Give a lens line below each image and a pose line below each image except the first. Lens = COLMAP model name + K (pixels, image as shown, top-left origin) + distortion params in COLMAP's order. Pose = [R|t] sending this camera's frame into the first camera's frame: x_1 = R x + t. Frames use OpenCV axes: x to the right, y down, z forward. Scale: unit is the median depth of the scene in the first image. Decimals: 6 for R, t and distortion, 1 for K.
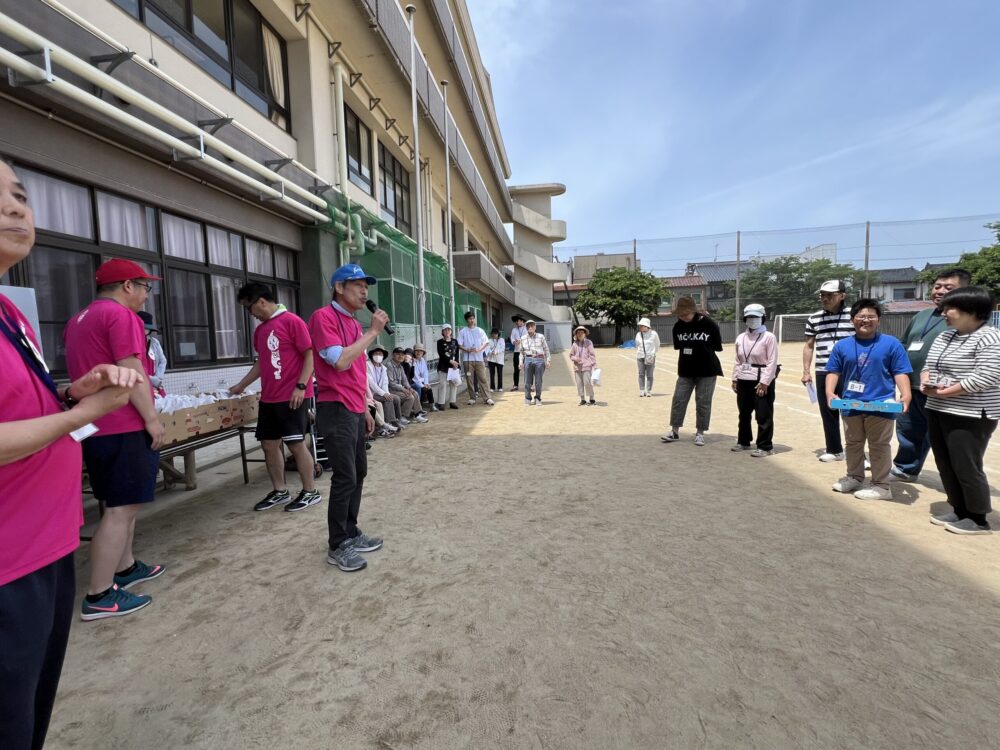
lens RADIAL K [[466.4, 0, 495.1], [0, 466.4, 370.8], [0, 0, 1]] dist [0.000488, -0.001686]
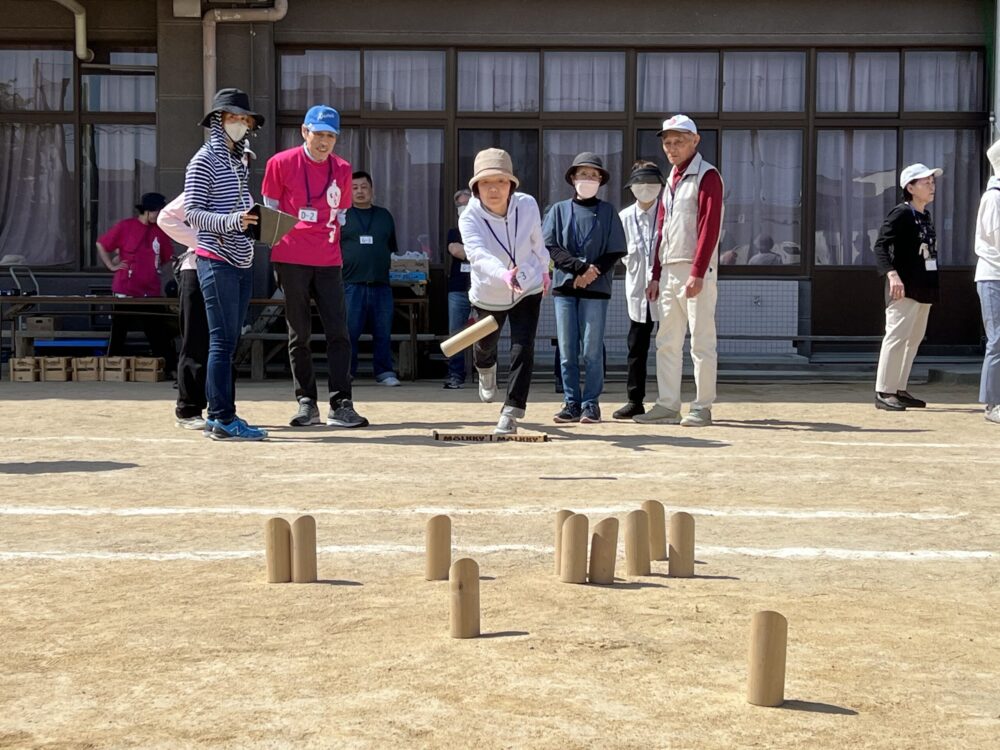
lens RADIAL K [[1820.9, 0, 497.2], [0, 1820.9, 373.3], [0, 0, 1]] dist [0.173528, 0.000000]
pose [[0.103504, 0.097883, -0.989801, 1.375061], [-0.084504, 0.992413, 0.089304, -0.059358], [0.991033, 0.074399, 0.110990, 0.344250]]
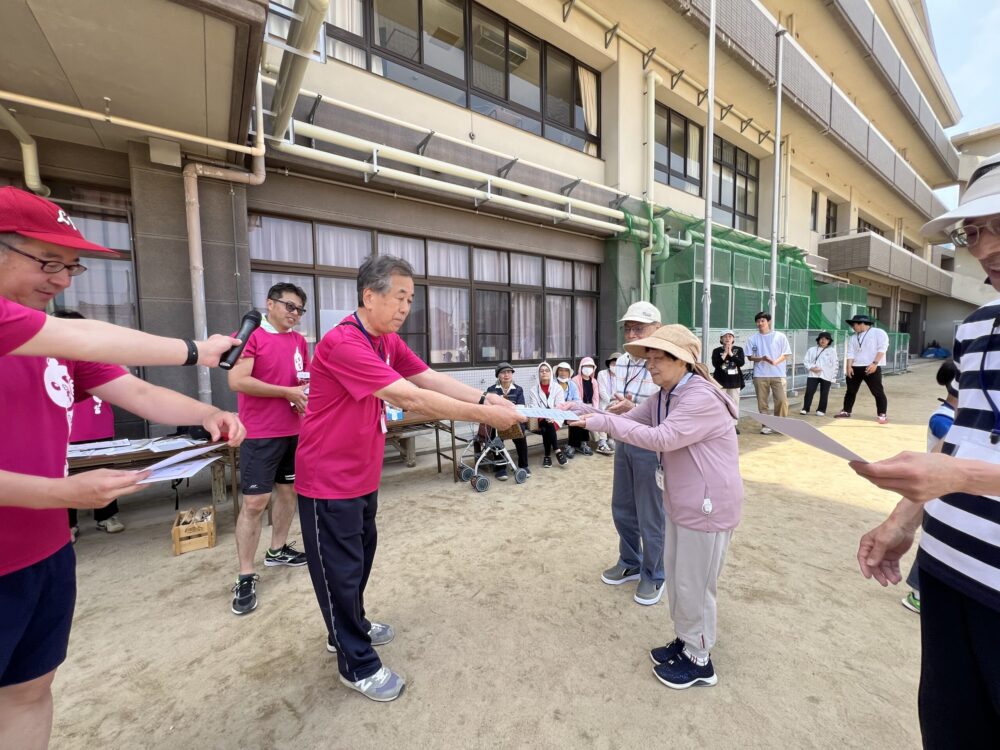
lens RADIAL K [[401.6, 0, 498.8], [0, 401.6, 373.9], [0, 0, 1]] dist [-0.003907, 0.000809]
pose [[0.676186, 0.068674, -0.733524, 0.128463], [-0.055875, 0.997559, 0.041886, -0.024531], [0.734609, 0.012663, 0.678372, 0.190370]]
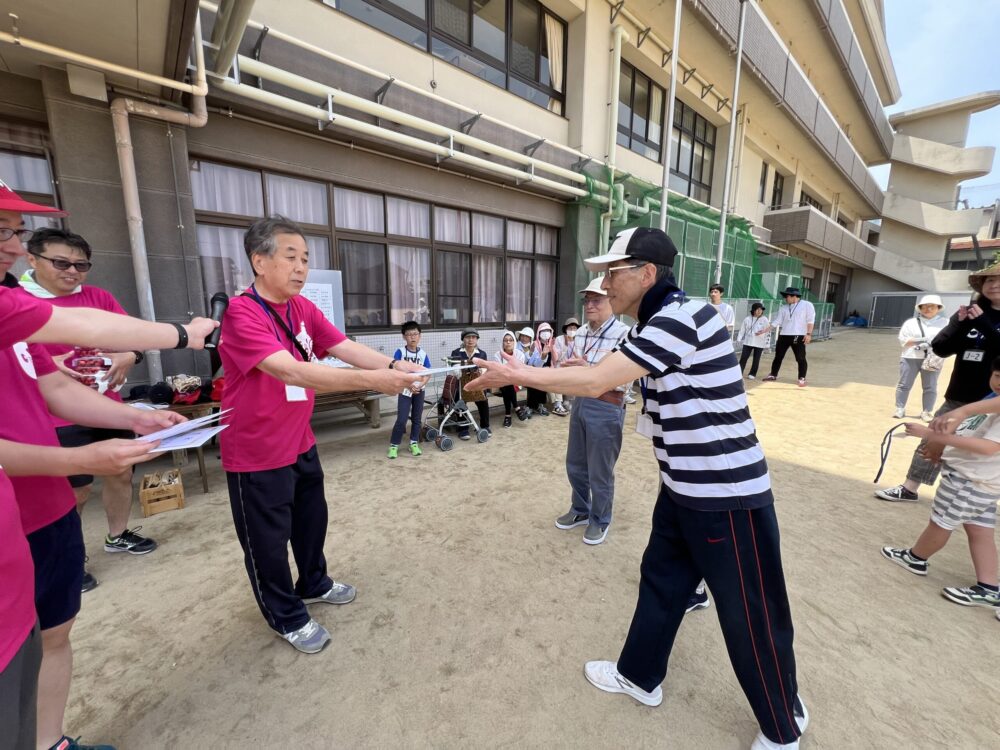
lens RADIAL K [[401.6, 0, 498.0], [0, 401.6, 373.9], [0, 0, 1]] dist [-0.003907, 0.000809]
pose [[0.747391, 0.146886, -0.647944, 0.135785], [-0.076566, 0.987799, 0.135611, -0.031680], [0.659958, -0.051744, 0.749519, 0.173469]]
